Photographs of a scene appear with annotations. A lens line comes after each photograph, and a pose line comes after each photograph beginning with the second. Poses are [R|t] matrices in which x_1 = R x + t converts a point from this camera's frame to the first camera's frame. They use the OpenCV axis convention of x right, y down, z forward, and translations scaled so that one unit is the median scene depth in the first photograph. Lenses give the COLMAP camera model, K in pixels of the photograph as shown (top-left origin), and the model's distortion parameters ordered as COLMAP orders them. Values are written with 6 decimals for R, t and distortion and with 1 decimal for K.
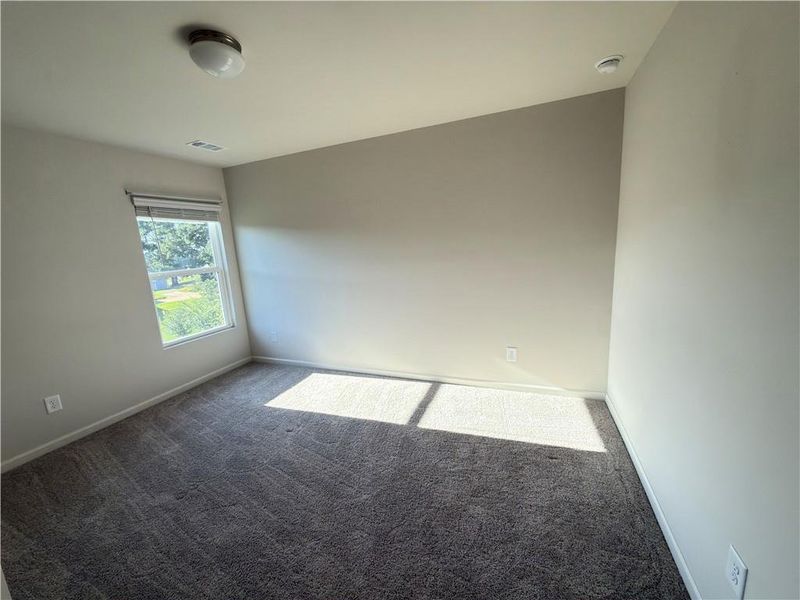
lens RADIAL K [[318.1, 0, 400.0], [0, 318.1, 300.0], [0, 0, 1]] dist [0.000148, -0.000238]
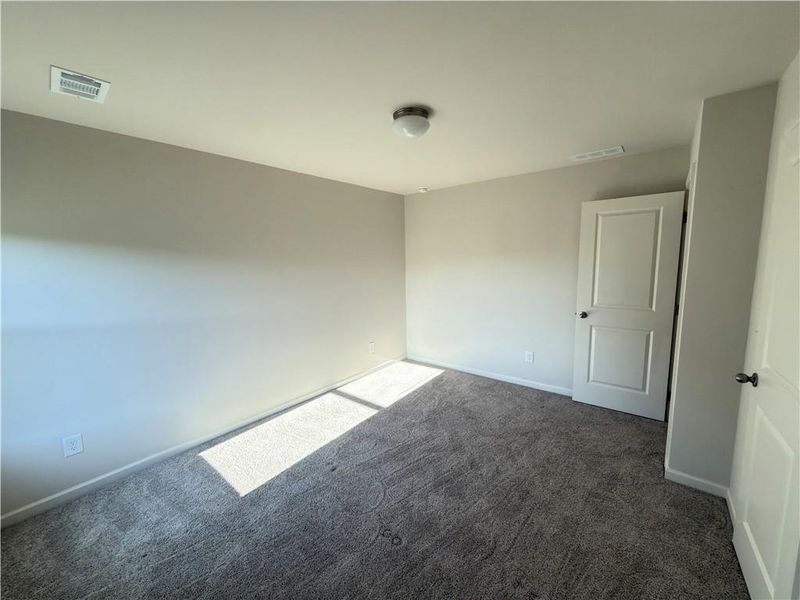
lens RADIAL K [[318.1, 0, 400.0], [0, 318.1, 300.0], [0, 0, 1]] dist [0.000148, -0.000238]
pose [[0.302784, -0.071879, 0.950345, -0.955918], [0.180120, 0.983498, 0.016999, -0.041191], [-0.935884, 0.166029, 0.310734, 0.390752]]
